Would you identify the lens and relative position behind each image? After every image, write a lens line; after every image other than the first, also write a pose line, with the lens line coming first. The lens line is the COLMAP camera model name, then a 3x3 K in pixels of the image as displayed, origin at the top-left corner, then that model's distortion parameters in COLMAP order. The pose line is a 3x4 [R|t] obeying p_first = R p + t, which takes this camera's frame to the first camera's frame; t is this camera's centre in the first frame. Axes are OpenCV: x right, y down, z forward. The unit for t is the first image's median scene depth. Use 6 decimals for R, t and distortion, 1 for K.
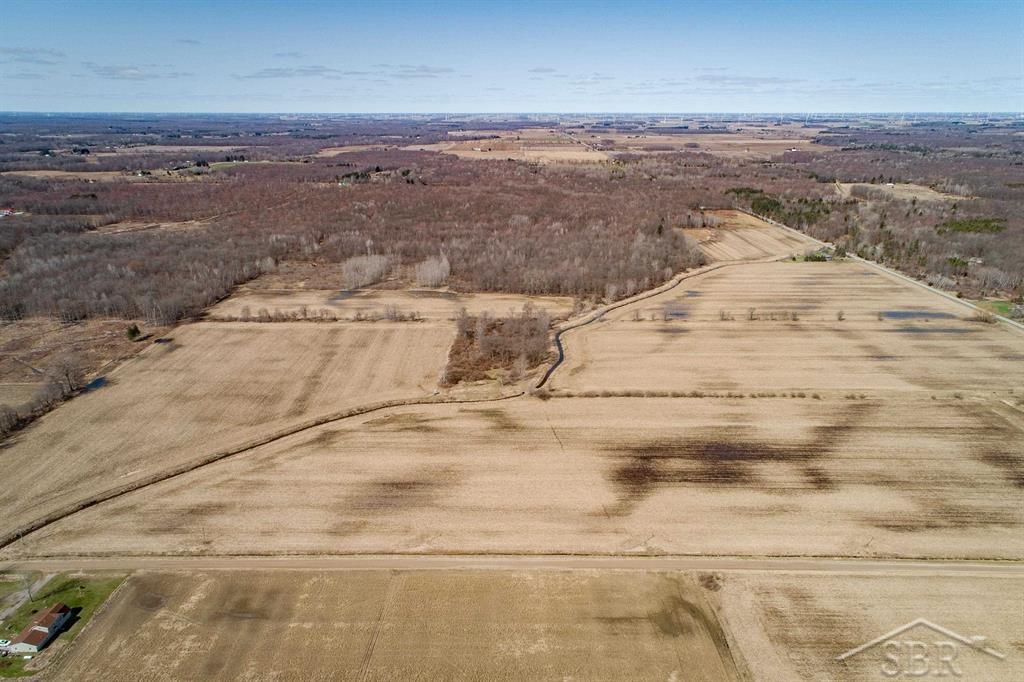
lens RADIAL K [[682.0, 0, 512.0], [0, 682.0, 341.0], [0, 0, 1]] dist [0.022018, 0.008224]
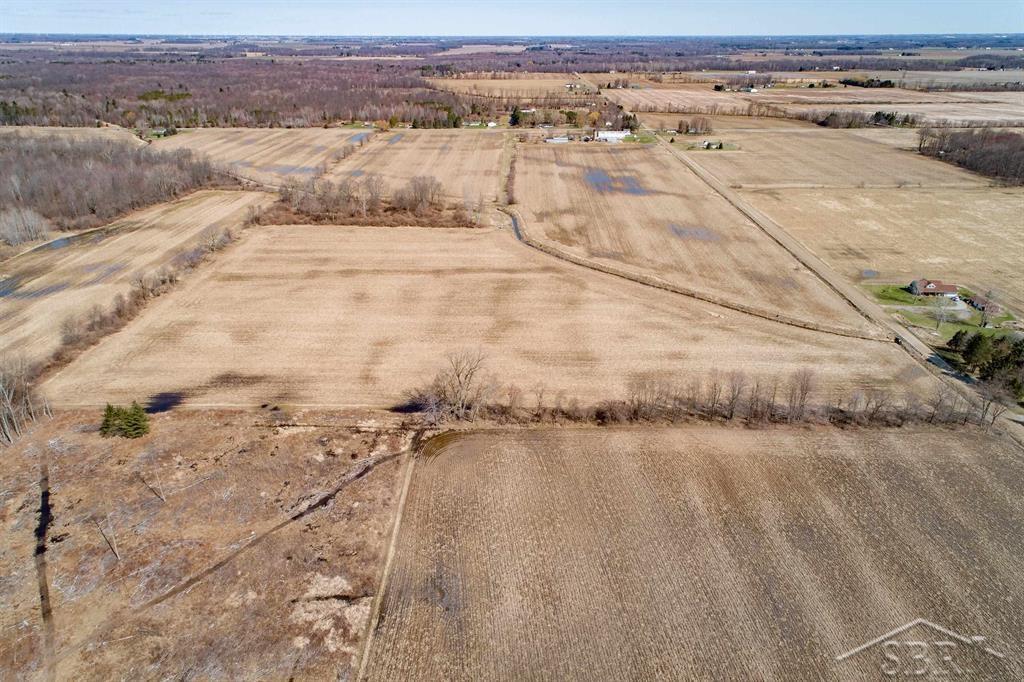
lens RADIAL K [[682.0, 0, 512.0], [0, 682.0, 341.0], [0, 0, 1]] dist [0.022018, 0.008224]
pose [[0.023356, -0.416963, 0.908623, -0.828156], [0.324701, 0.862762, 0.387571, -0.122324], [-0.945528, 0.285979, 0.155539, 0.674804]]
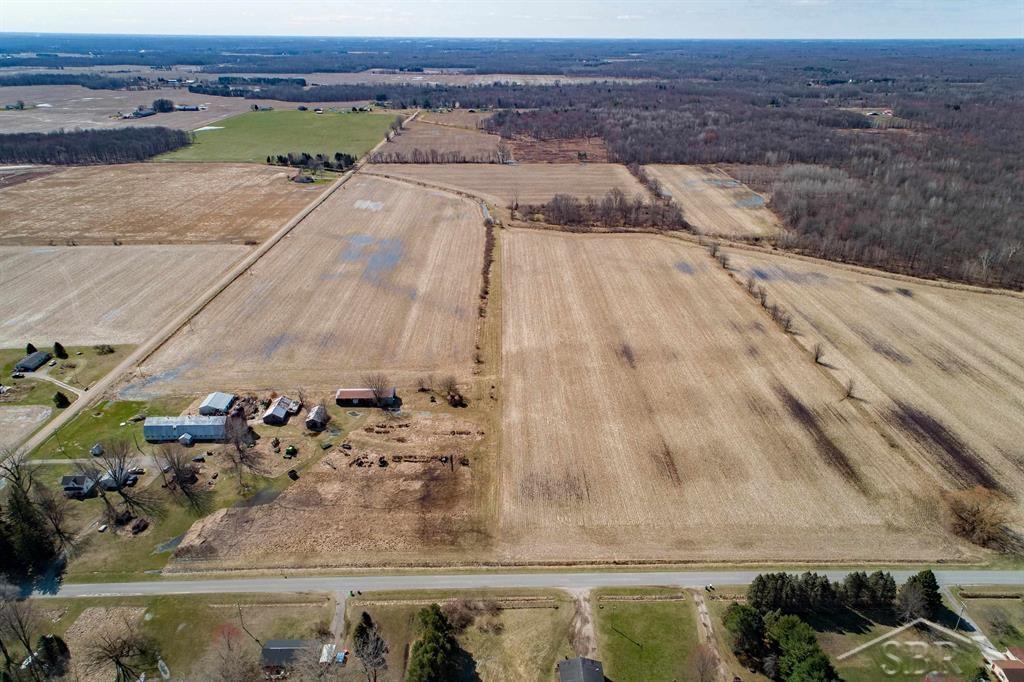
lens RADIAL K [[682.0, 0, 512.0], [0, 682.0, 341.0], [0, 0, 1]] dist [0.022018, 0.008224]
pose [[0.008885, 0.405180, -0.914194, 1.017012], [-0.332244, 0.863487, 0.379478, -0.181759], [0.943152, 0.300364, 0.142291, 0.701906]]
